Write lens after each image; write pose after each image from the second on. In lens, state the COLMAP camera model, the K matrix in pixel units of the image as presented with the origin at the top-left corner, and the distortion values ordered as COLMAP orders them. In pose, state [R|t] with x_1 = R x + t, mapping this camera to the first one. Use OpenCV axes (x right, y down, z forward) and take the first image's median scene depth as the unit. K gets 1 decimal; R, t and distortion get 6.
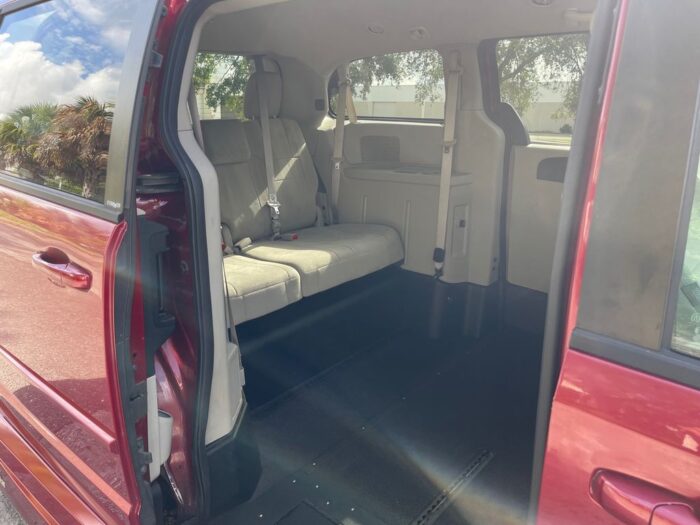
lens RADIAL K [[526.4, 0, 346.8], [0, 526.4, 259.5], [0, 0, 1]] dist [0.090930, -0.118213]
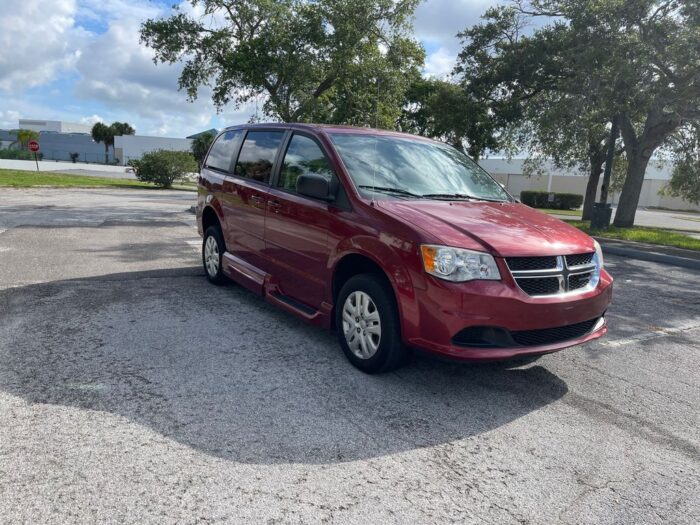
lens RADIAL K [[526.4, 0, 346.8], [0, 526.4, 259.5], [0, 0, 1]] dist [0.090930, -0.118213]
pose [[0.964479, 0.073846, -0.253627, 0.774289], [-0.104466, 0.988487, -0.109451, 0.394241], [0.242624, 0.132058, 0.961090, -1.372314]]
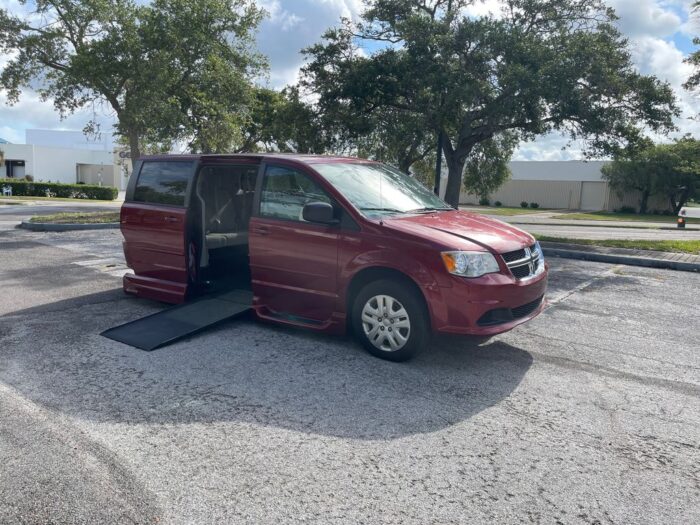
lens RADIAL K [[526.0, 0, 349.3], [0, 526.0, 248.8], [0, 0, 1]] dist [0.062776, -0.079512]
pose [[0.994927, -0.001281, 0.100592, 0.243666], [0.016139, 0.989000, -0.147034, 0.418664], [-0.099297, 0.147912, 0.984003, -1.617901]]
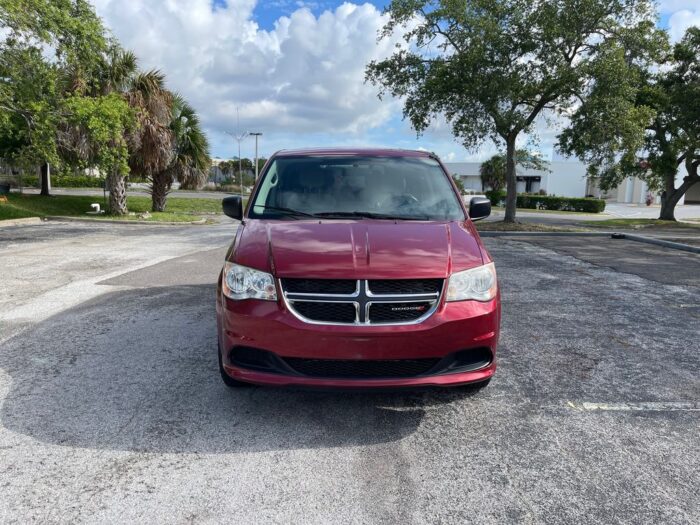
lens RADIAL K [[526.4, 0, 346.8], [0, 526.4, 259.5], [0, 0, 1]] dist [0.090930, -0.118213]
pose [[0.680213, 0.088656, -0.727634, 1.636743], [-0.195947, 0.978527, -0.063951, 0.244380], [0.706340, 0.186078, 0.682978, -0.872535]]
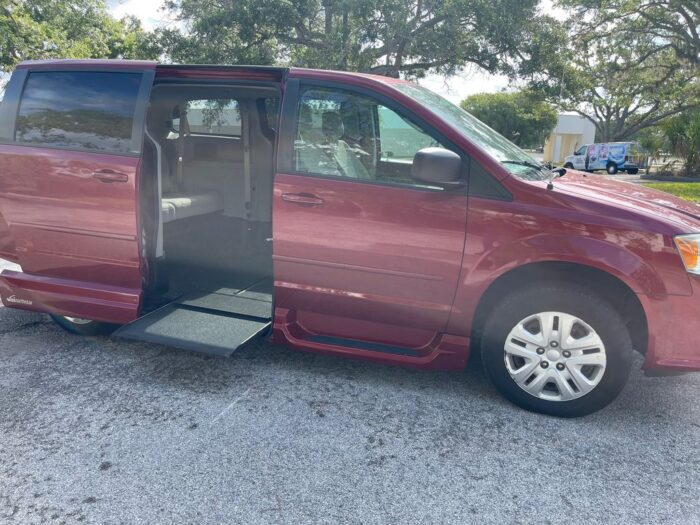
lens RADIAL K [[526.4, 0, 346.8], [0, 526.4, 259.5], [0, 0, 1]] dist [0.090930, -0.118213]
pose [[0.938514, -0.067172, 0.338644, -0.123785], [0.077581, 0.996836, -0.017278, 0.233330], [-0.336412, 0.042488, 0.940756, -0.855179]]
